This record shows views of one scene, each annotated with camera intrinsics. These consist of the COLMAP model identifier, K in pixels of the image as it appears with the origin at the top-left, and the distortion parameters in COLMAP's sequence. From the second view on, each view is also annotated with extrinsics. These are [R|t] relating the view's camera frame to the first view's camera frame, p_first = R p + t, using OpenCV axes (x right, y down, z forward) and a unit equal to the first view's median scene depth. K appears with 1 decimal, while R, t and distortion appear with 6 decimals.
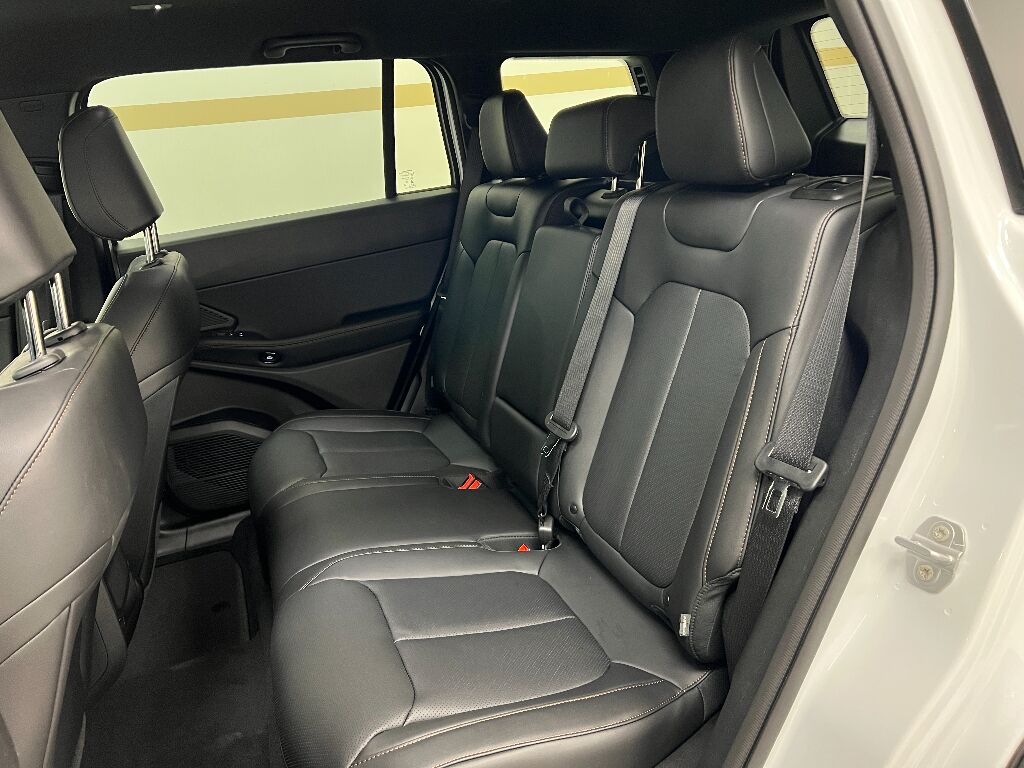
lens RADIAL K [[781.7, 0, 505.0], [0, 781.7, 380.8], [0, 0, 1]] dist [0.076087, -0.088733]
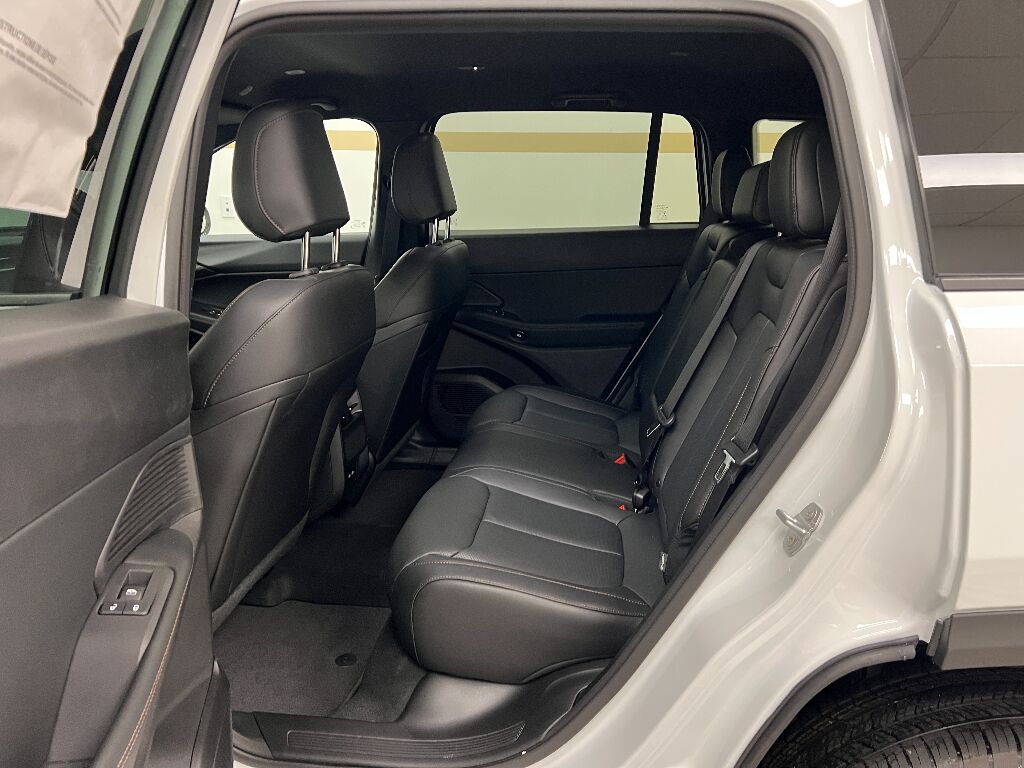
lens RADIAL K [[781.7, 0, 505.0], [0, 781.7, 380.8], [0, 0, 1]] dist [0.076087, -0.088733]
pose [[0.874654, 0.218215, -0.432854, 0.254216], [-0.237689, 0.971296, 0.009369, 0.037121], [0.422474, 0.094690, 0.901415, -0.151021]]
